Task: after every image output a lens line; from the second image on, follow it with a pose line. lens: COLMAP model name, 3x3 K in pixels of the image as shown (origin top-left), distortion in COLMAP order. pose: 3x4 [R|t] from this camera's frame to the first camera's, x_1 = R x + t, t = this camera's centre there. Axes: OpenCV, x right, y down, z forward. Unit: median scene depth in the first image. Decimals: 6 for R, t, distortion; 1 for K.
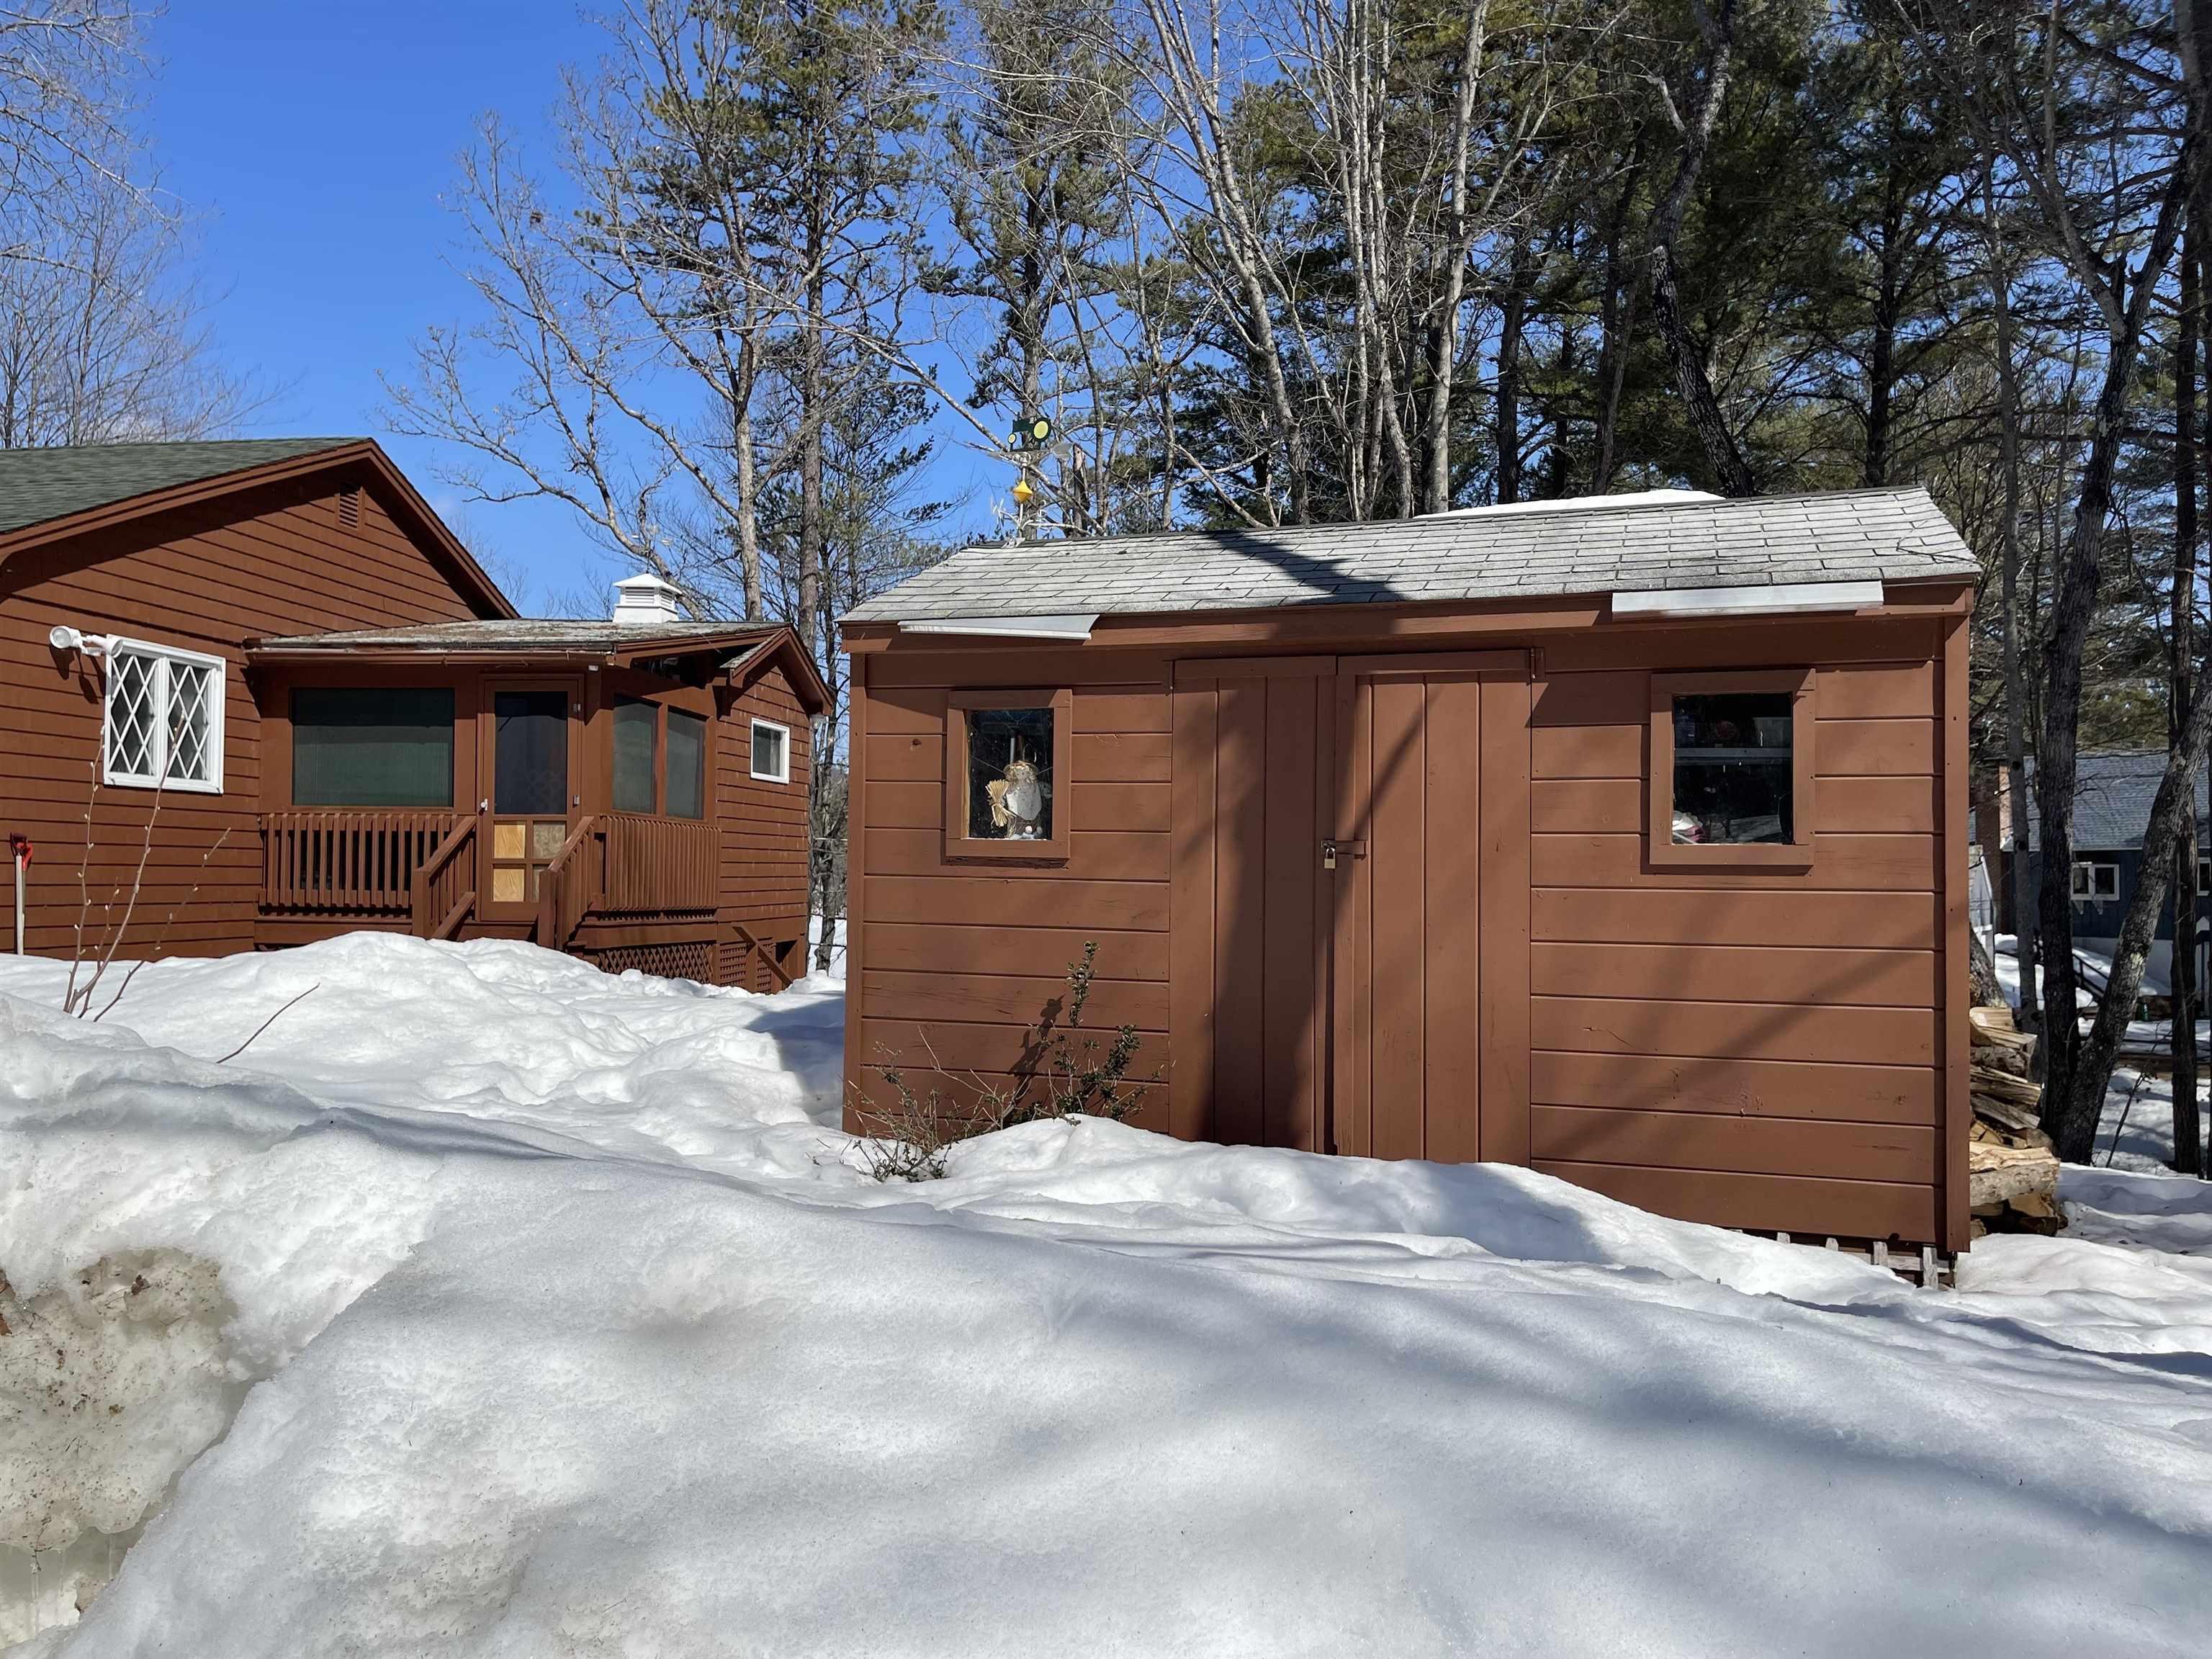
lens RADIAL K [[1692.5, 0, 1106.0], [0, 1692.5, 829.5], [0, 0, 1]] dist [0.033783, -0.003386]
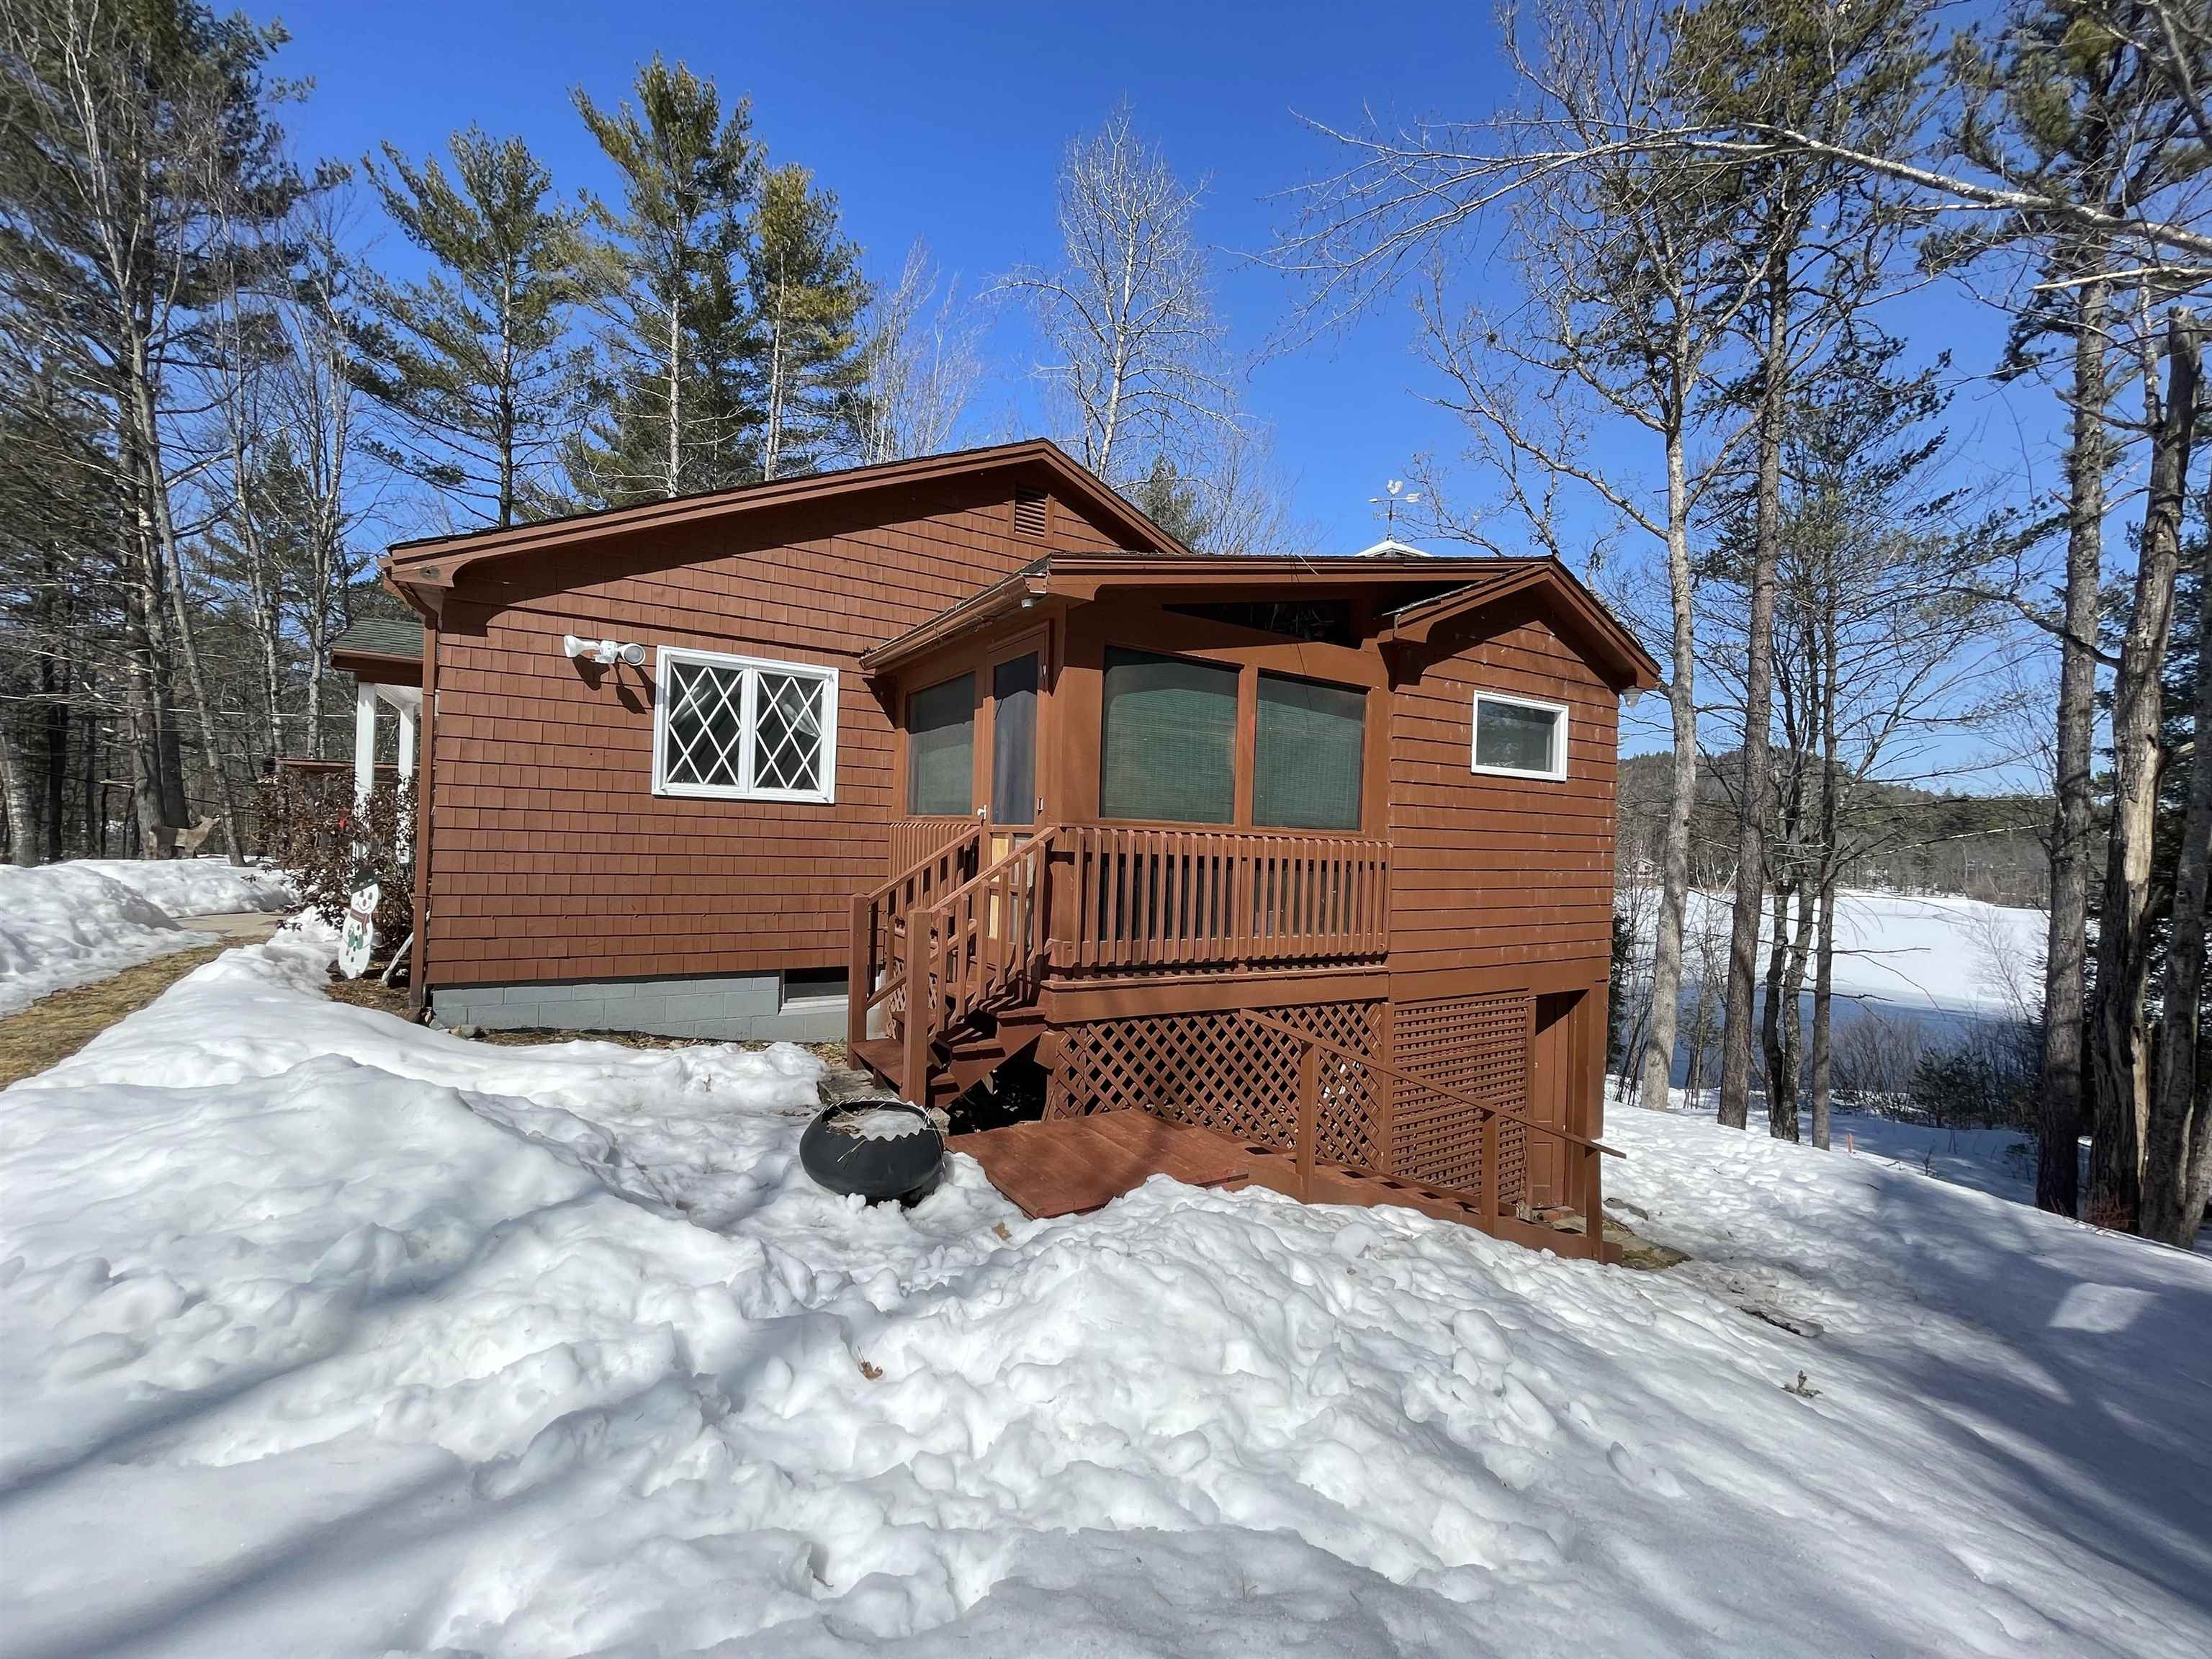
lens RADIAL K [[884.4, 0, 1106.0], [0, 884.4, 829.5], [0, 0, 1]] dist [0.009795, 0.000165]
pose [[0.627161, 0.004112, -0.778879, -0.012716], [-0.003985, 0.999990, 0.002070, -0.007022], [0.778880, 0.001805, 0.627171, 0.731228]]
